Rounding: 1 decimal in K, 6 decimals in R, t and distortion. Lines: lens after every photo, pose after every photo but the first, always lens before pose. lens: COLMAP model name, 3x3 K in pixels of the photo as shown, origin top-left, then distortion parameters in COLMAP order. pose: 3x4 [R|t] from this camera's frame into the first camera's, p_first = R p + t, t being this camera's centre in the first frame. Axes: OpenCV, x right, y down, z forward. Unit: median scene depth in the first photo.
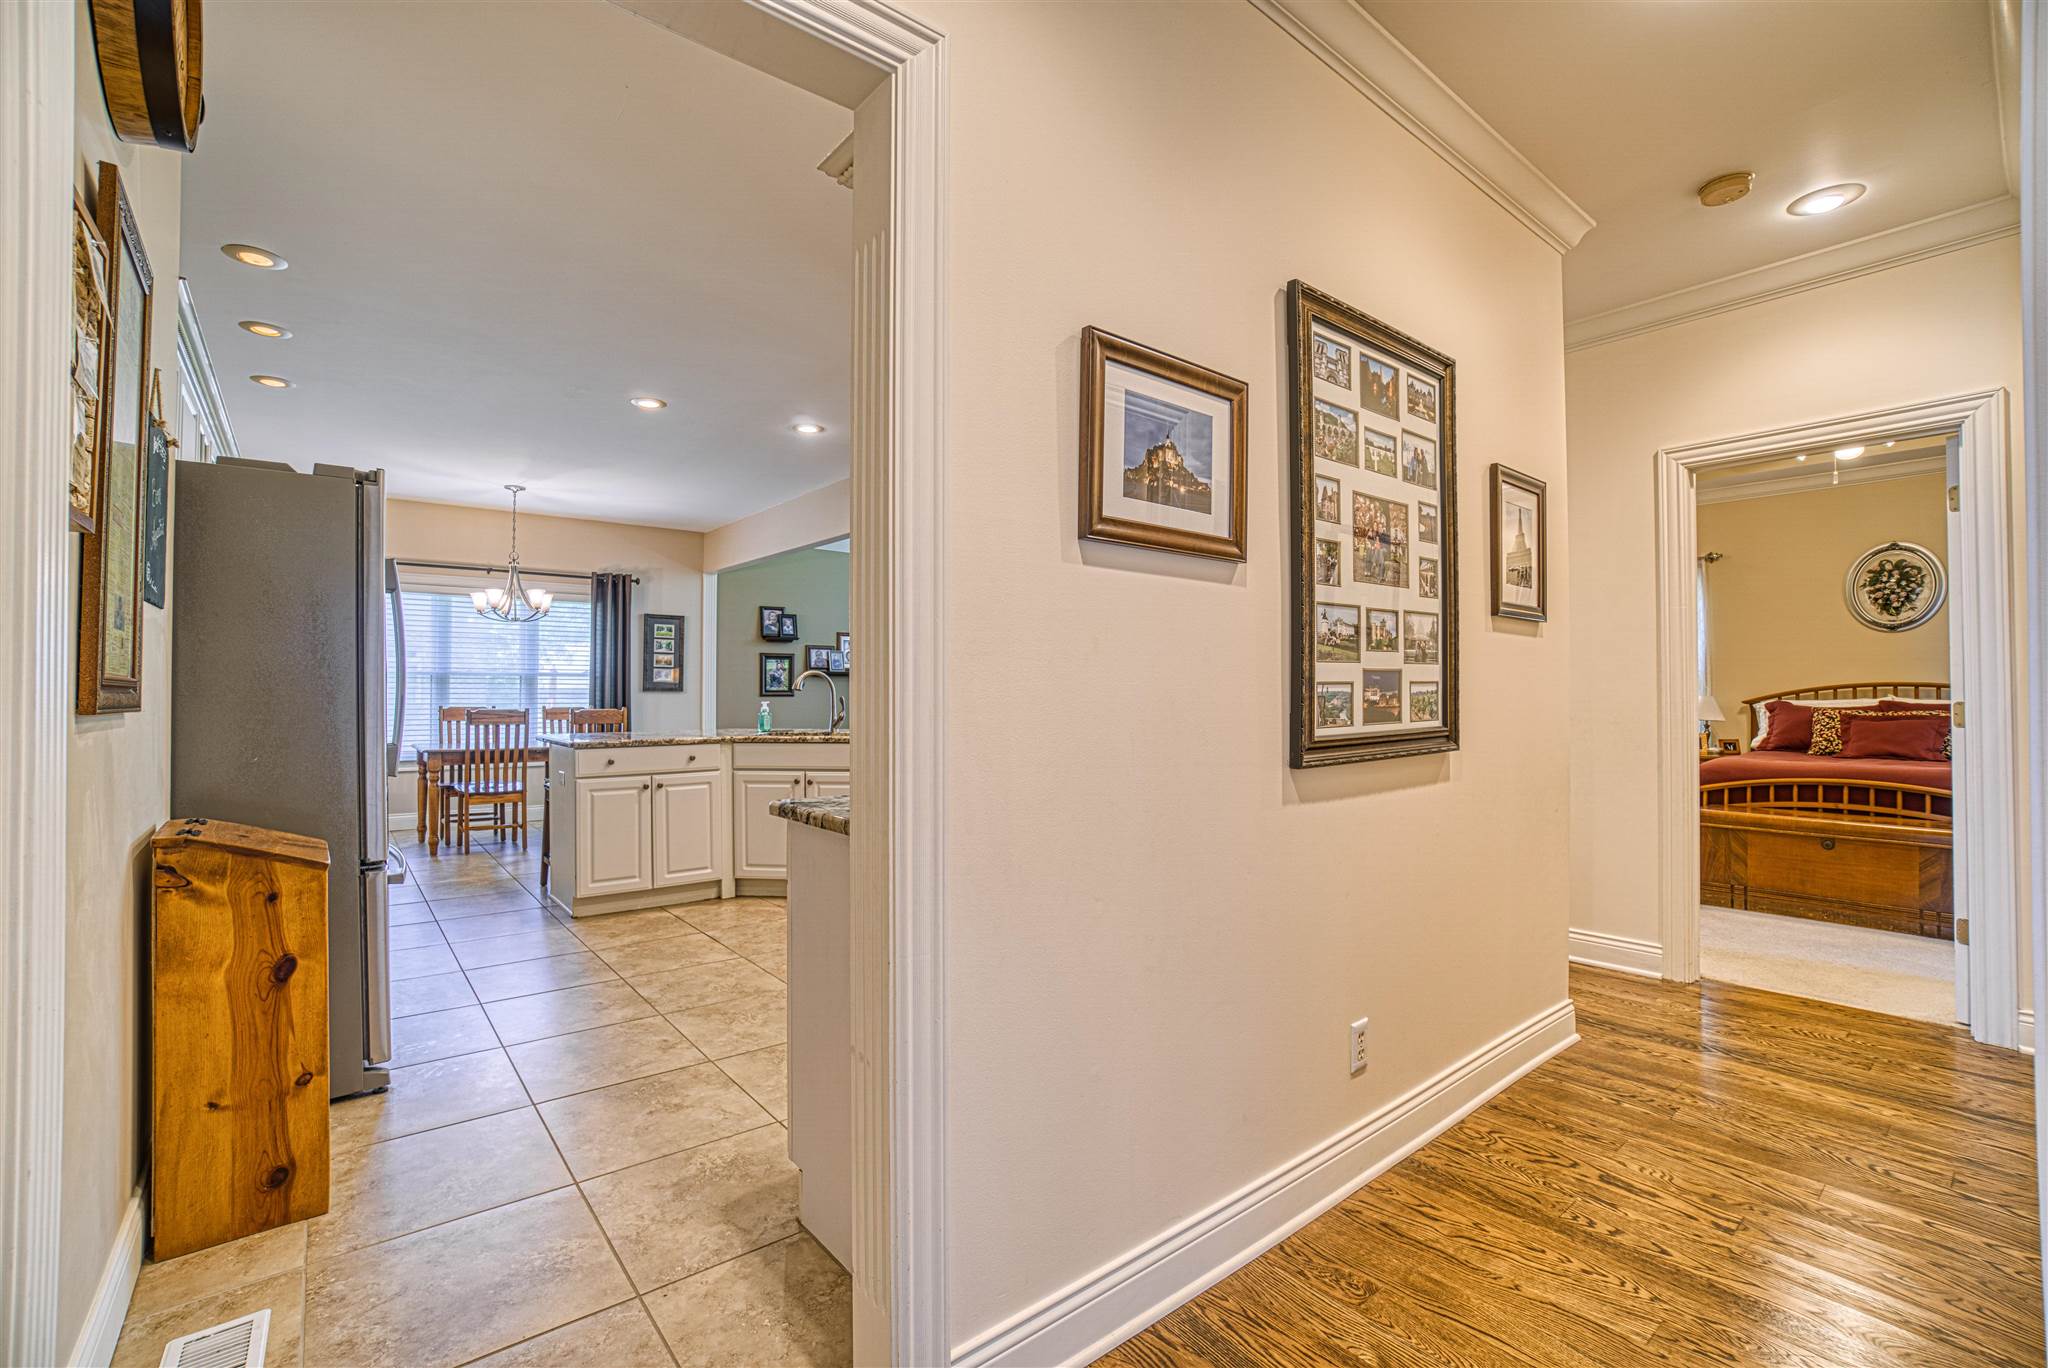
lens RADIAL K [[897.6, 0, 1029.2], [0, 897.6, 686.8], [0, 0, 1]] dist [-0.058337, 0.020175]
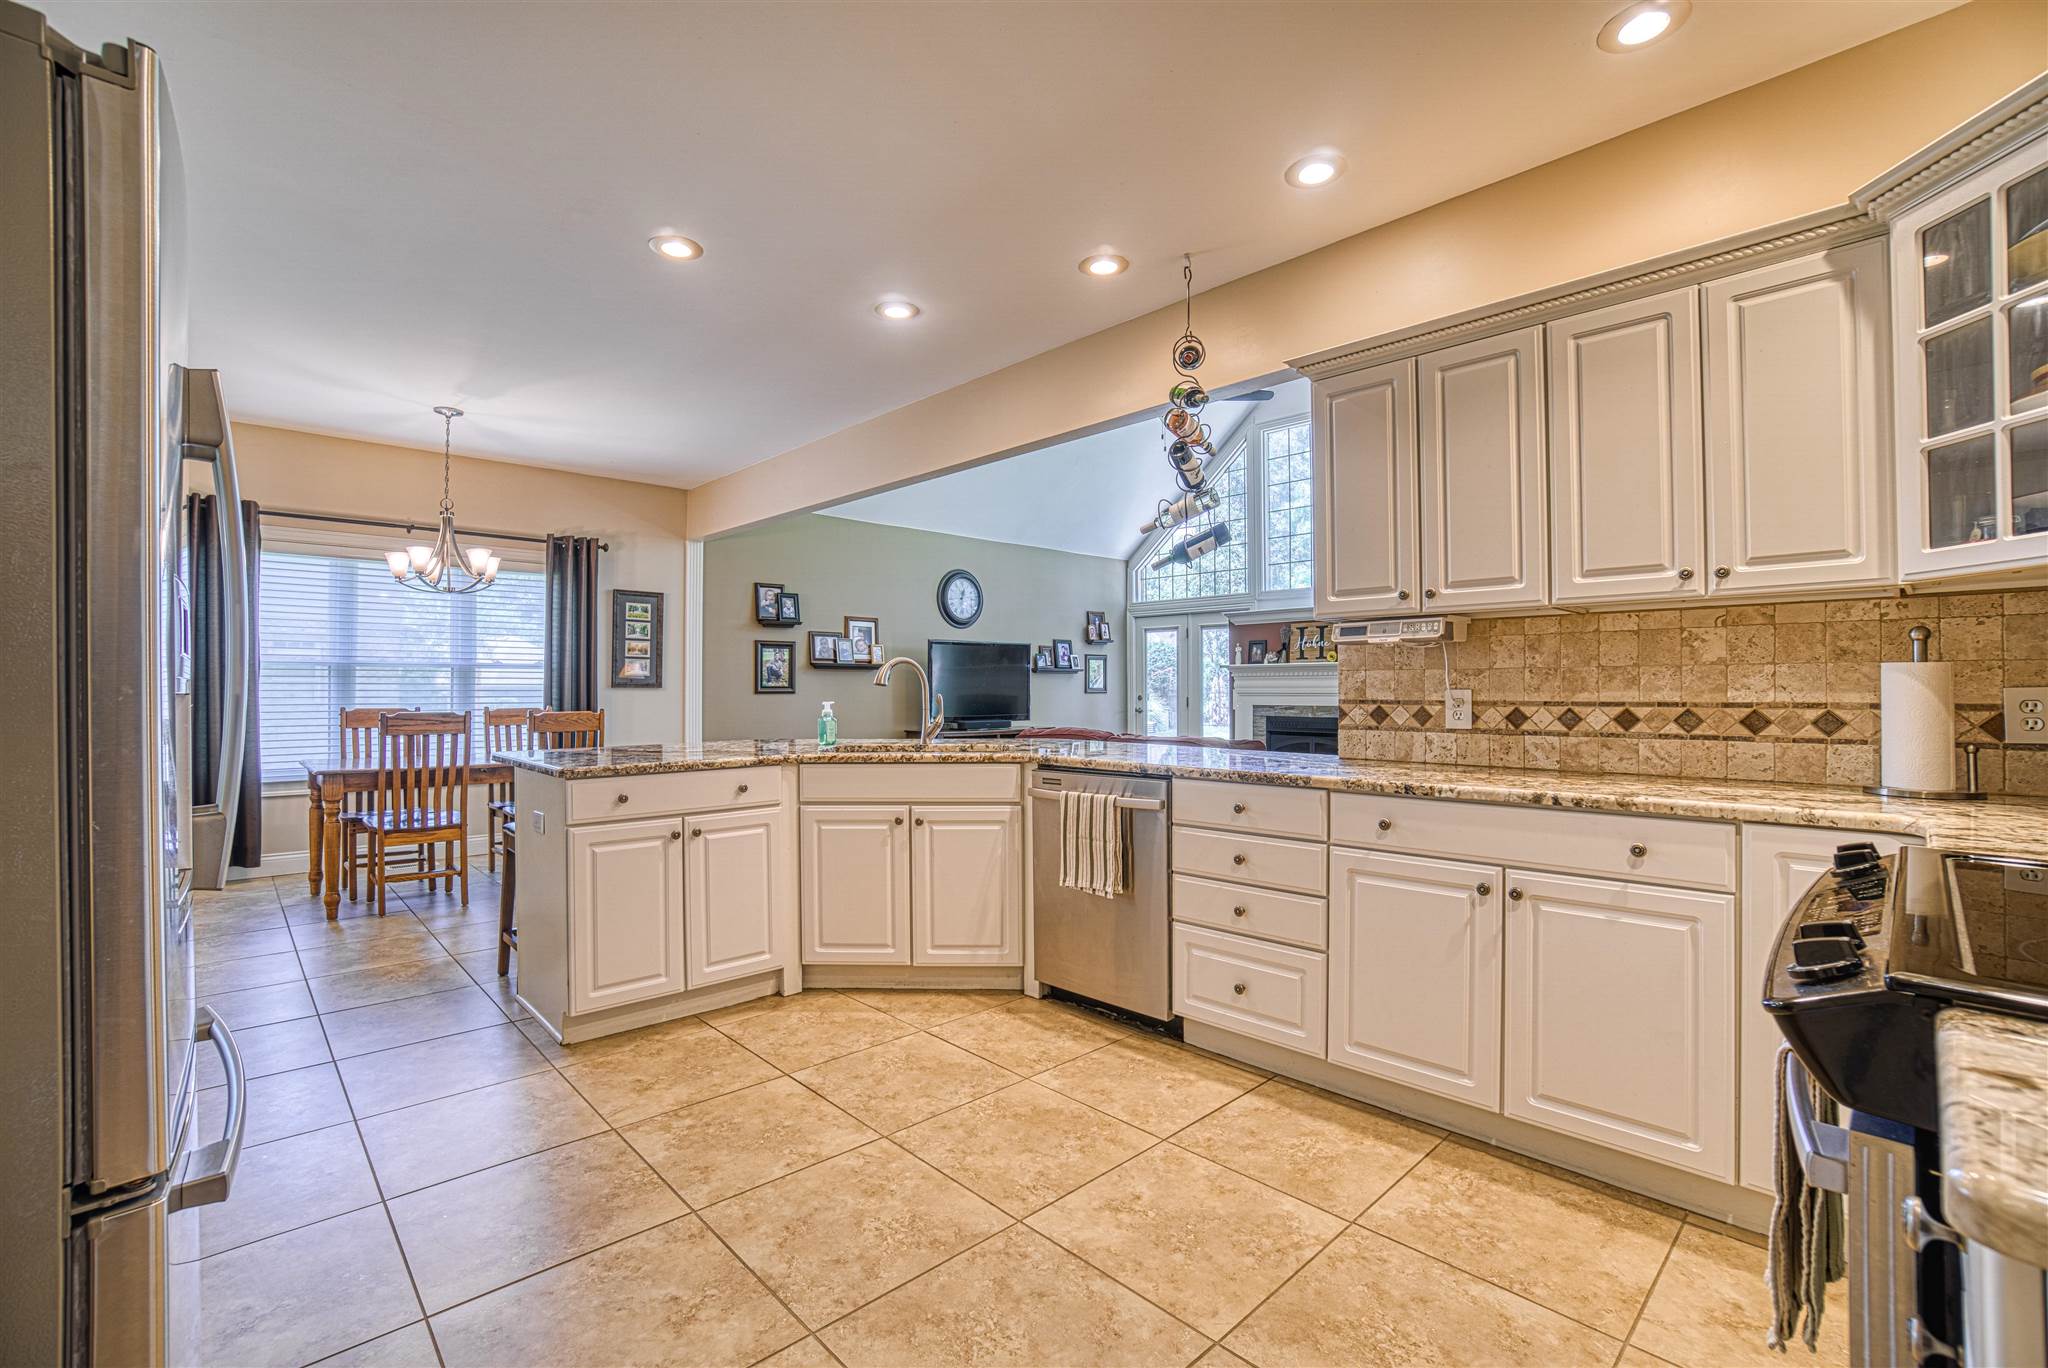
lens RADIAL K [[897.6, 0, 1024.1], [0, 897.6, 682.4], [0, 0, 1]] dist [-0.058337, 0.020175]
pose [[0.997457, -0.001211, 0.071260, -0.155708], [0.001309, 0.999998, -0.001326, 0.002207], [-0.071258, 0.001416, 0.997457, 0.234122]]
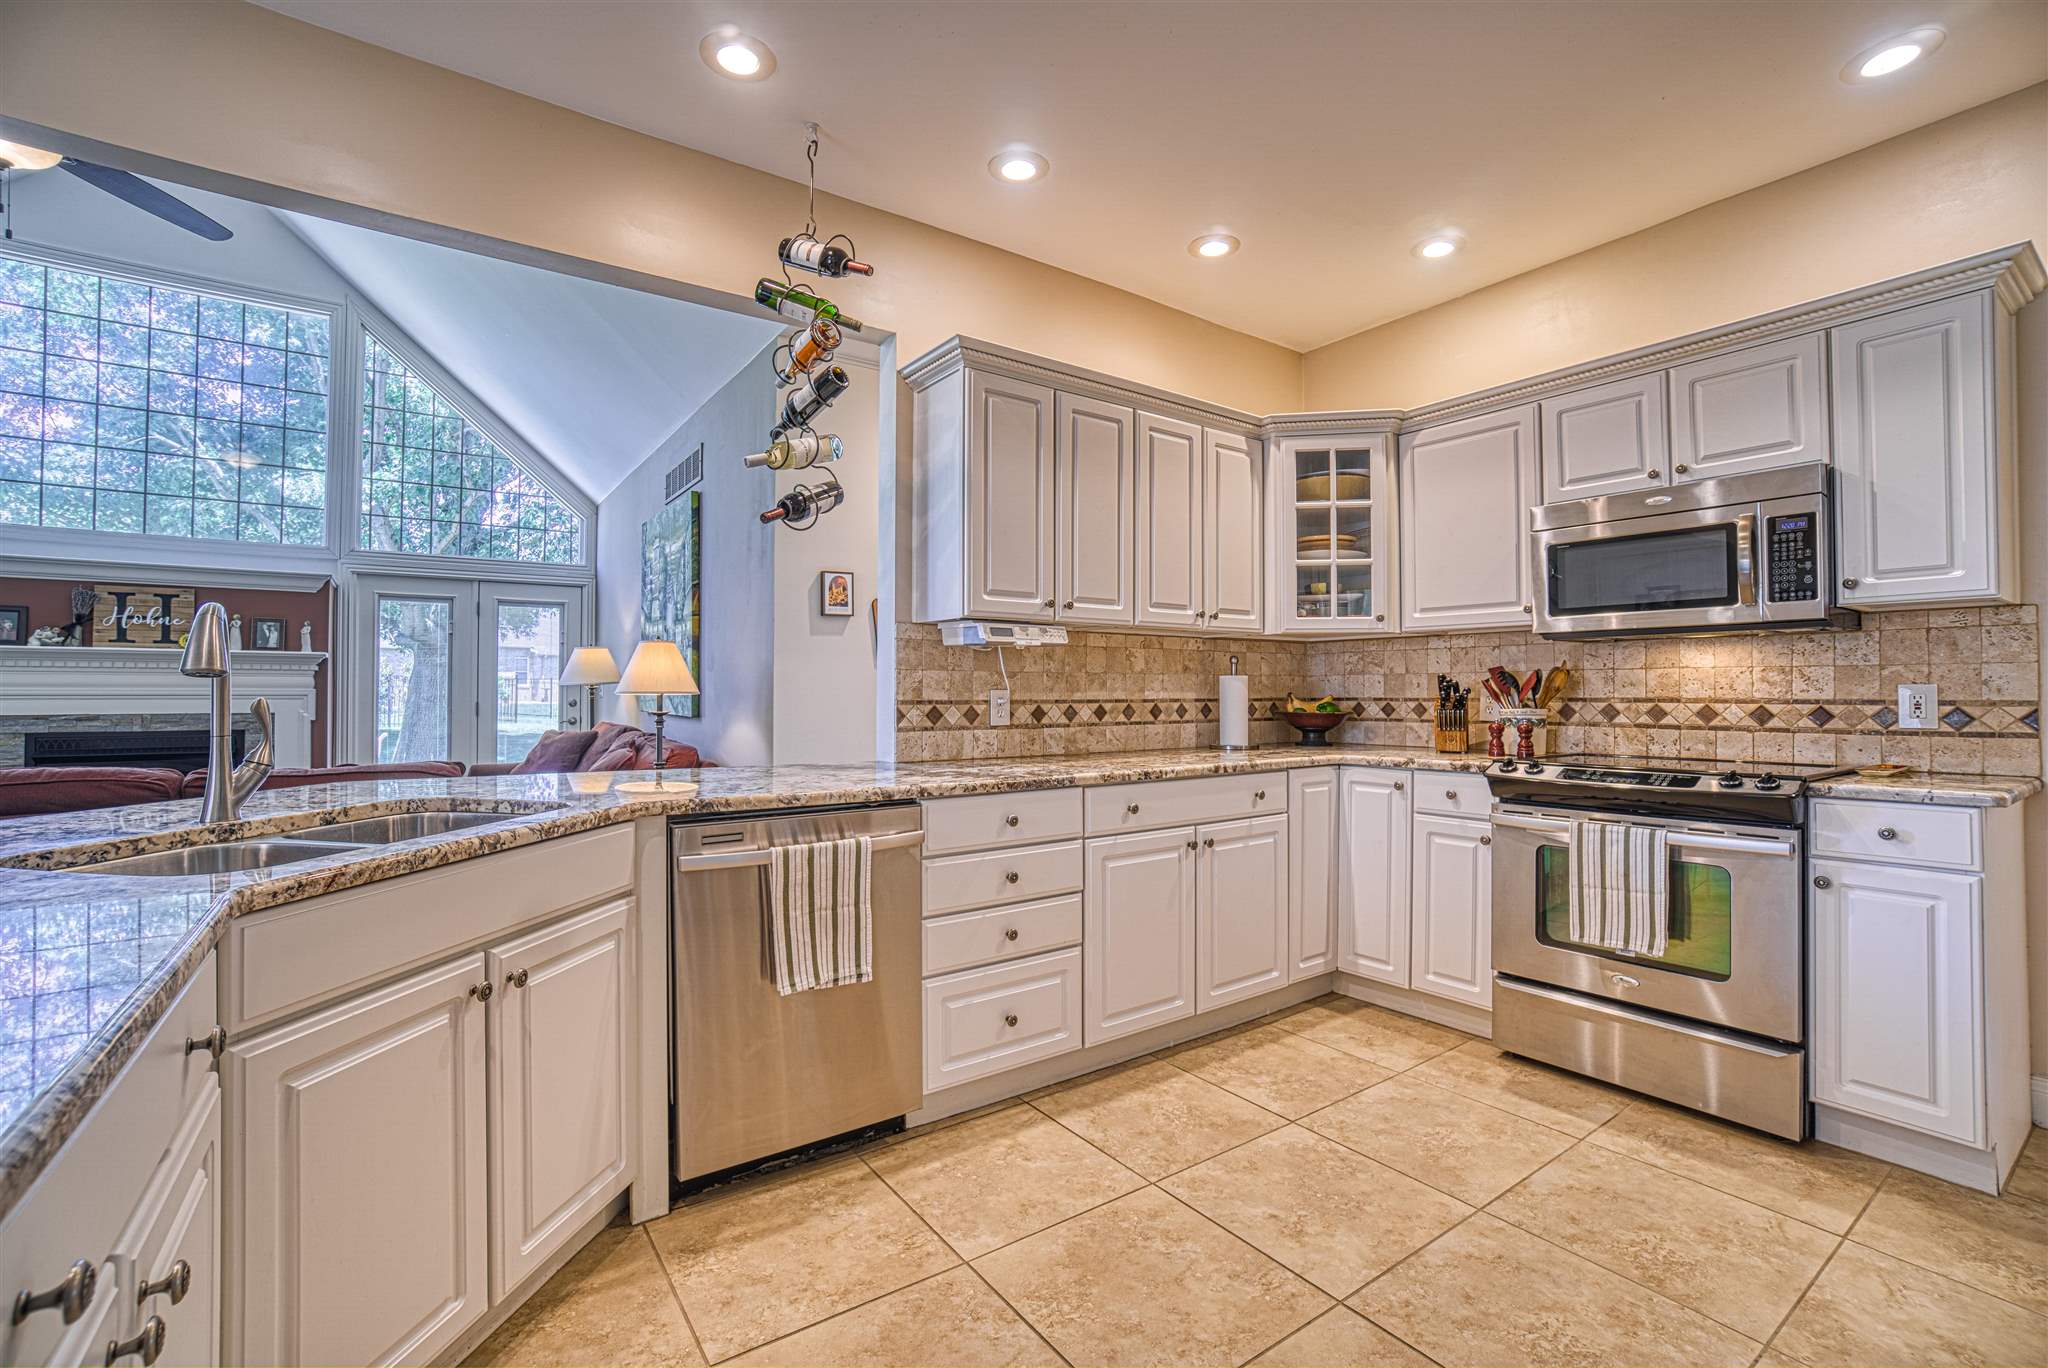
lens RADIAL K [[897.6, 0, 1019.8], [0, 897.6, 681.8], [0, 0, 1]] dist [-0.058337, 0.020175]
pose [[0.075581, 0.009221, 0.997097, -0.386798], [-0.007361, 0.999935, -0.008689, 0.004975], [-0.997112, -0.006683, 0.075644, 0.586842]]
